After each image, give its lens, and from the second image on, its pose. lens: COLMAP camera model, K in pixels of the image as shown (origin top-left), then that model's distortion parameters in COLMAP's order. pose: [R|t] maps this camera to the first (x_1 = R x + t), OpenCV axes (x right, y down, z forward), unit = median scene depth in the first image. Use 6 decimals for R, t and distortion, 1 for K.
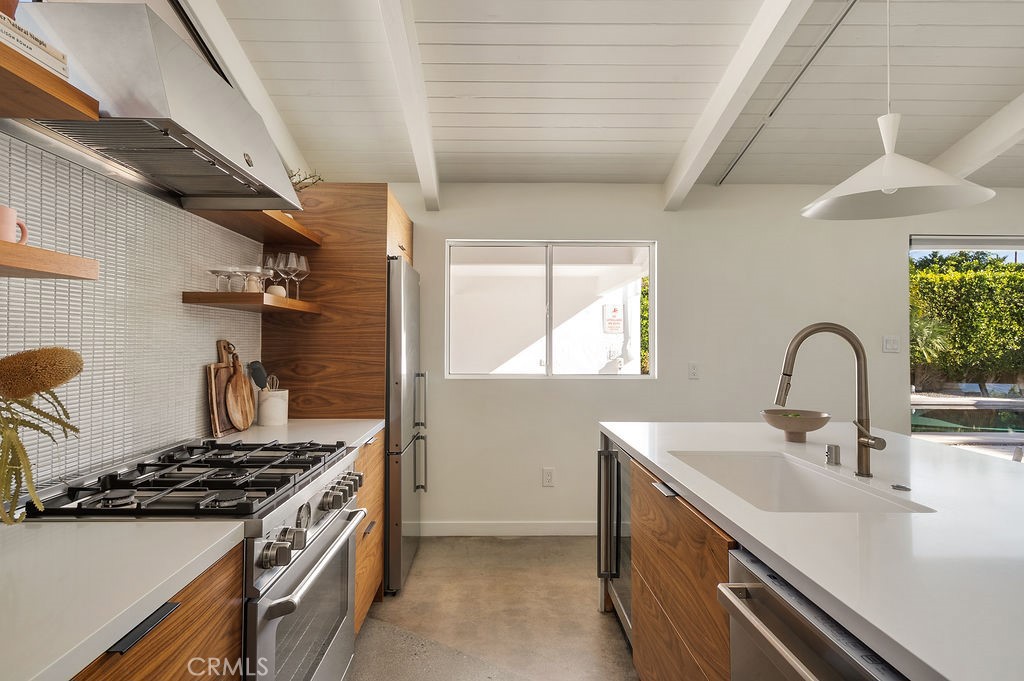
lens RADIAL K [[578.3, 0, 512.0], [0, 578.3, 340.5], [0, 0, 1]] dist [0.000559, 0.000662]
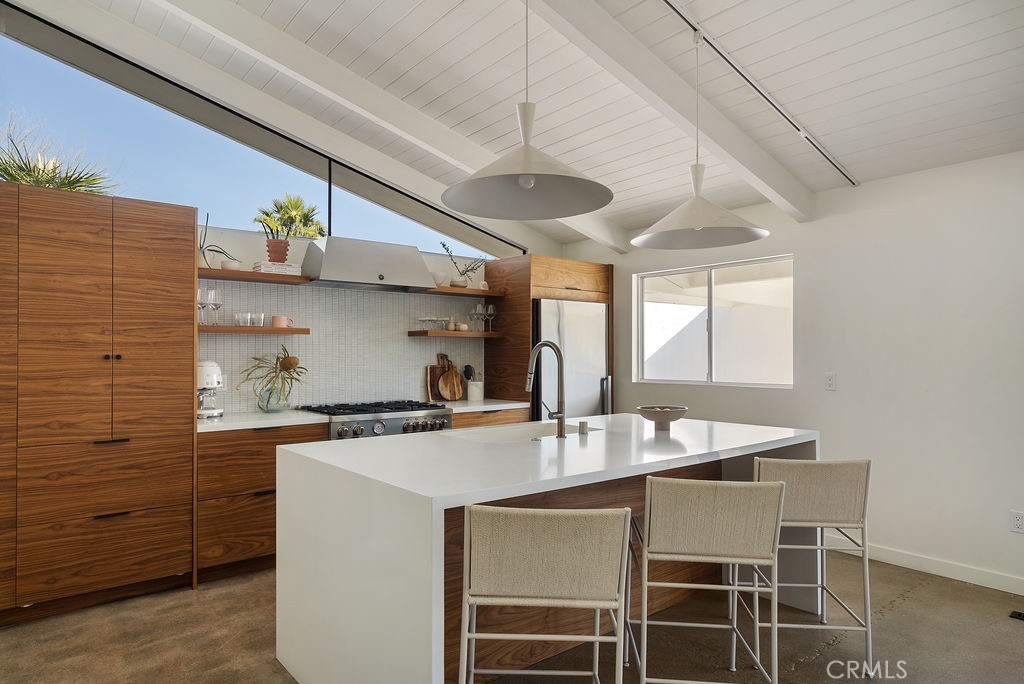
lens RADIAL K [[612.5, 0, 512.2], [0, 612.5, 356.0], [0, 0, 1]] dist [0.000066, -0.000018]
pose [[0.615964, -0.000345, -0.787774, 1.191957], [0.005075, 0.999981, 0.003531, 0.001374], [0.787758, -0.006173, 0.615954, -0.081400]]
